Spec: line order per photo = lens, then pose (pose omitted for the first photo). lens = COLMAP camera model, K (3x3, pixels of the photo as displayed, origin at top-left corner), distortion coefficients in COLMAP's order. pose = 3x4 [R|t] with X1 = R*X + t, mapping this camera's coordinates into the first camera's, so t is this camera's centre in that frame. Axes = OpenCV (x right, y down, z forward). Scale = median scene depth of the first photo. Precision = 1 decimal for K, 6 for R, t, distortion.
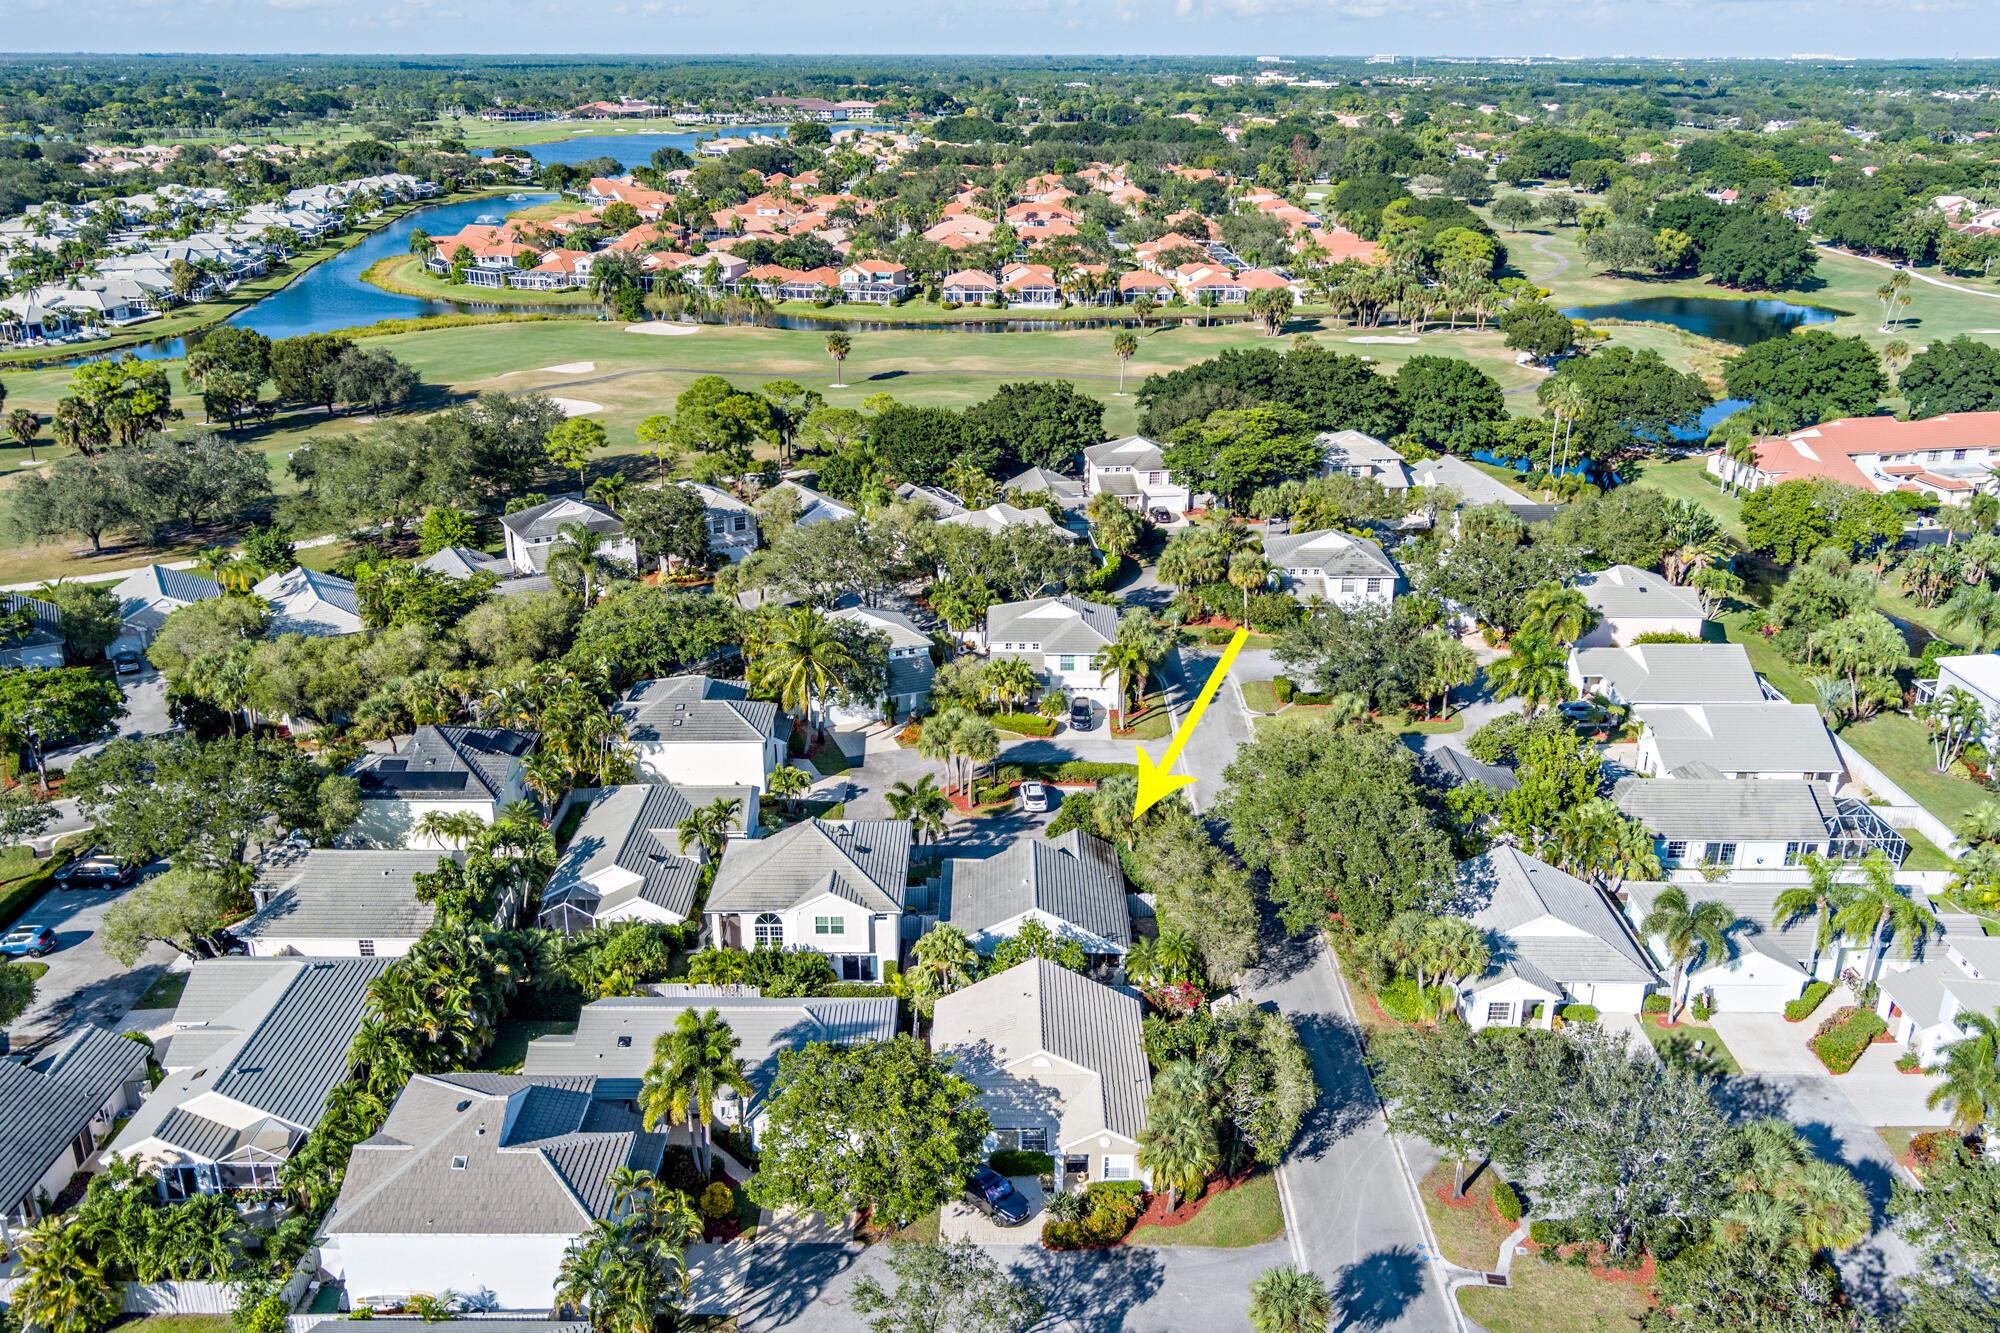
lens RADIAL K [[1619.3, 0, 1000.0], [0, 1619.3, 666.5], [0, 0, 1]] dist [-0.036299, 0.055697]
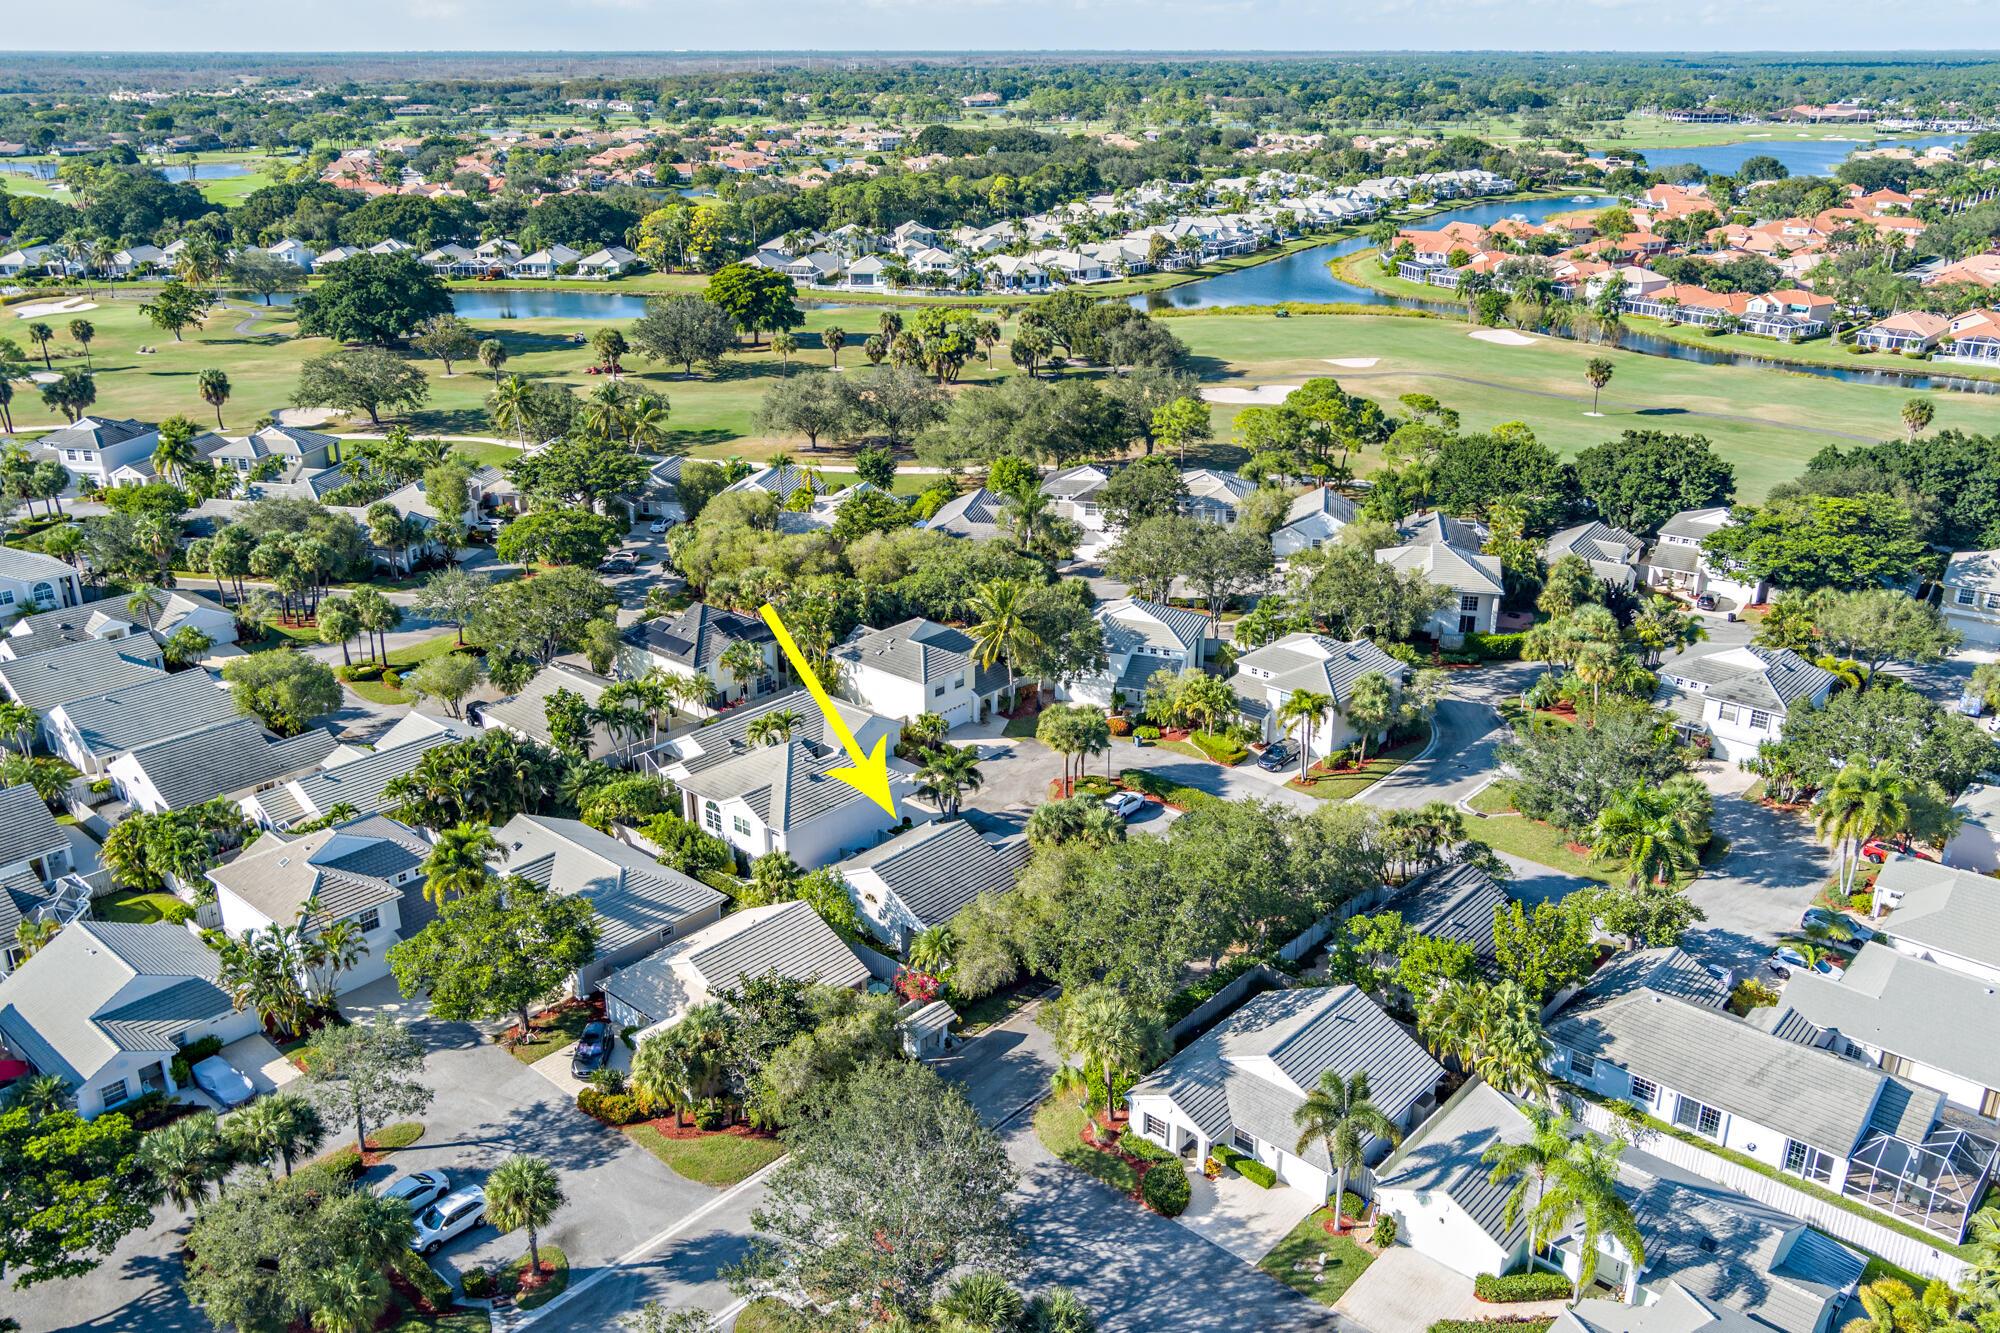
lens RADIAL K [[1619.3, 0, 1000.0], [0, 1619.3, 666.5], [0, 0, 1]] dist [-0.036299, 0.055697]
pose [[0.746803, 0.234452, -0.622348, 0.195846], [-0.233619, 0.968643, 0.084571, -0.024320], [0.622661, 0.082235, 0.778158, 0.058562]]
